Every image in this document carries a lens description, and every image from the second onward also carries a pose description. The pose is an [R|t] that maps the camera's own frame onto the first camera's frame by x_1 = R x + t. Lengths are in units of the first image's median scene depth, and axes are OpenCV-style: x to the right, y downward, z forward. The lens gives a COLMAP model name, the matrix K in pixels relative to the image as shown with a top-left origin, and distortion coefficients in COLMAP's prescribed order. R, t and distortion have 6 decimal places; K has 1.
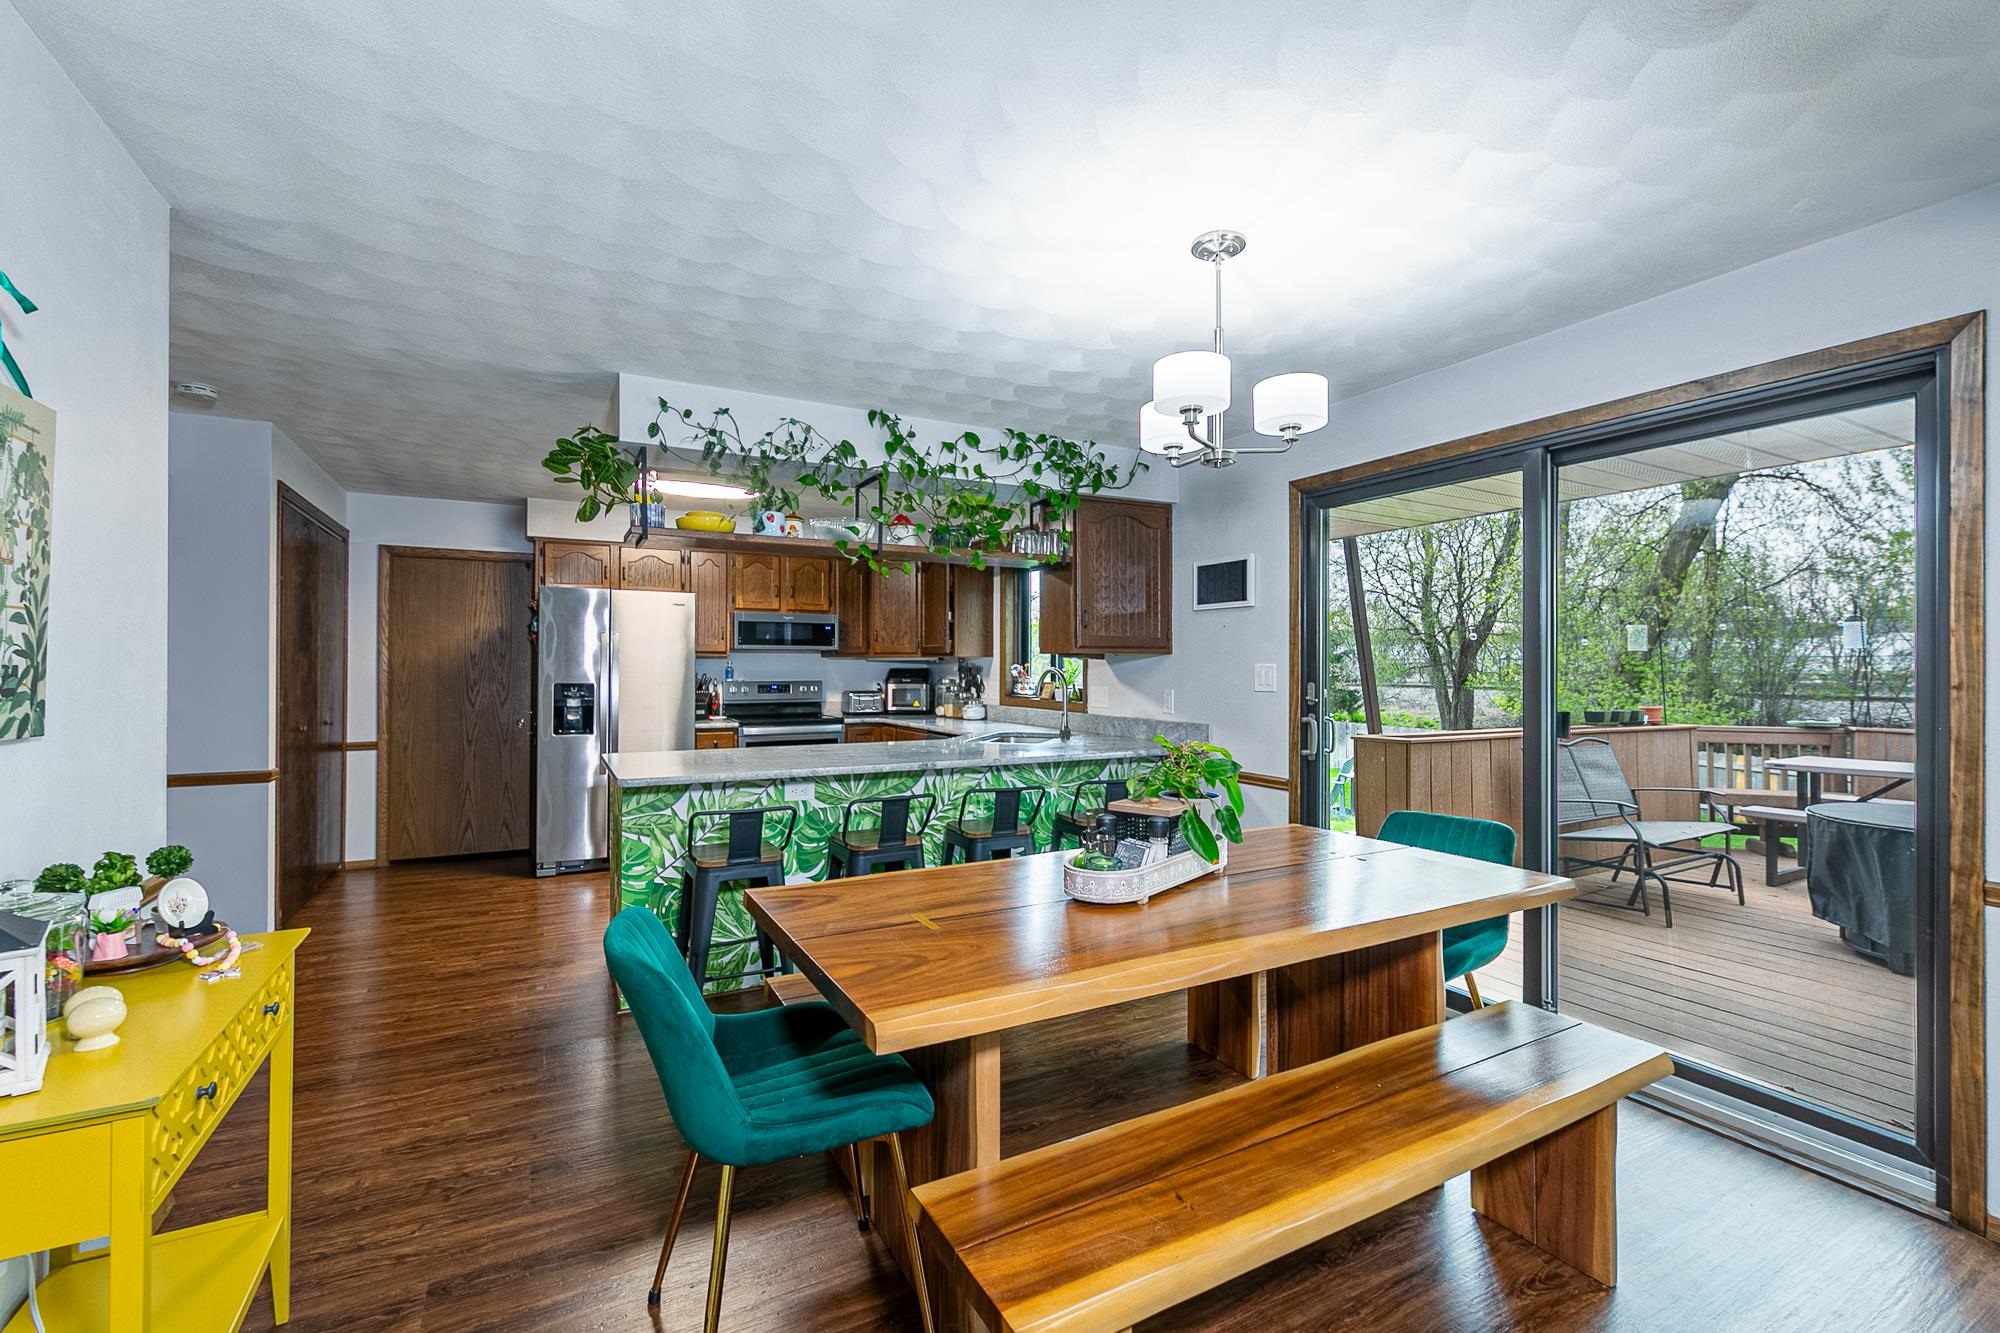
lens RADIAL K [[866.0, 0, 1002.1], [0, 866.0, 671.5], [0, 0, 1]] dist [-0.020746, -0.001631]
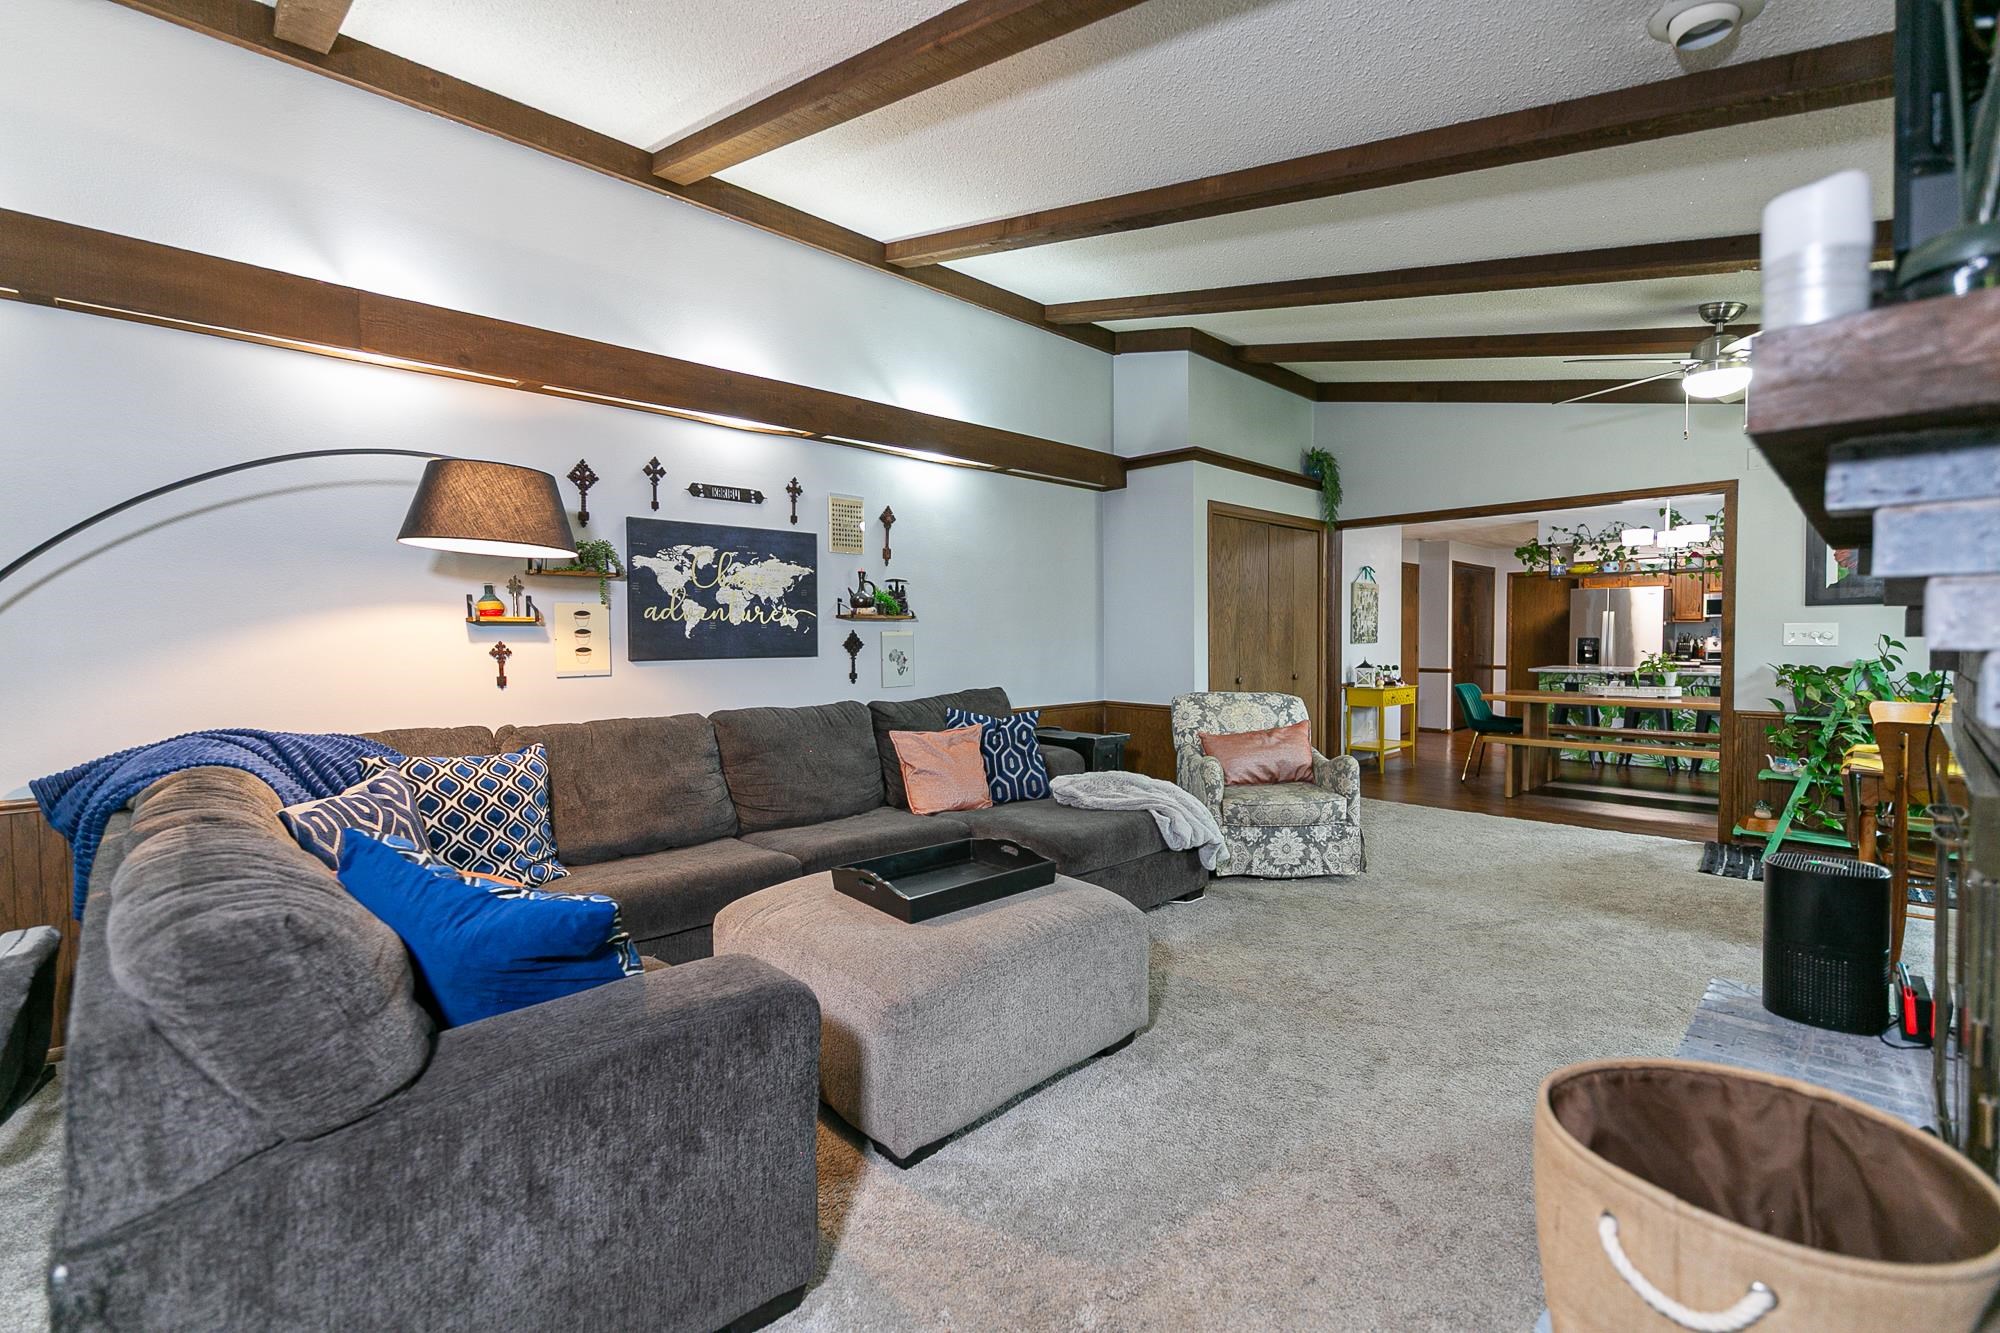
lens RADIAL K [[866.0, 0, 1032.3], [0, 866.0, 659.5], [0, 0, 1]] dist [-0.020746, -0.001631]
pose [[0.292369, 0.024628, -0.955988, 0.927849], [0.002129, 0.999649, 0.026404, 0.007590], [0.956303, -0.009755, 0.292214, -0.719625]]
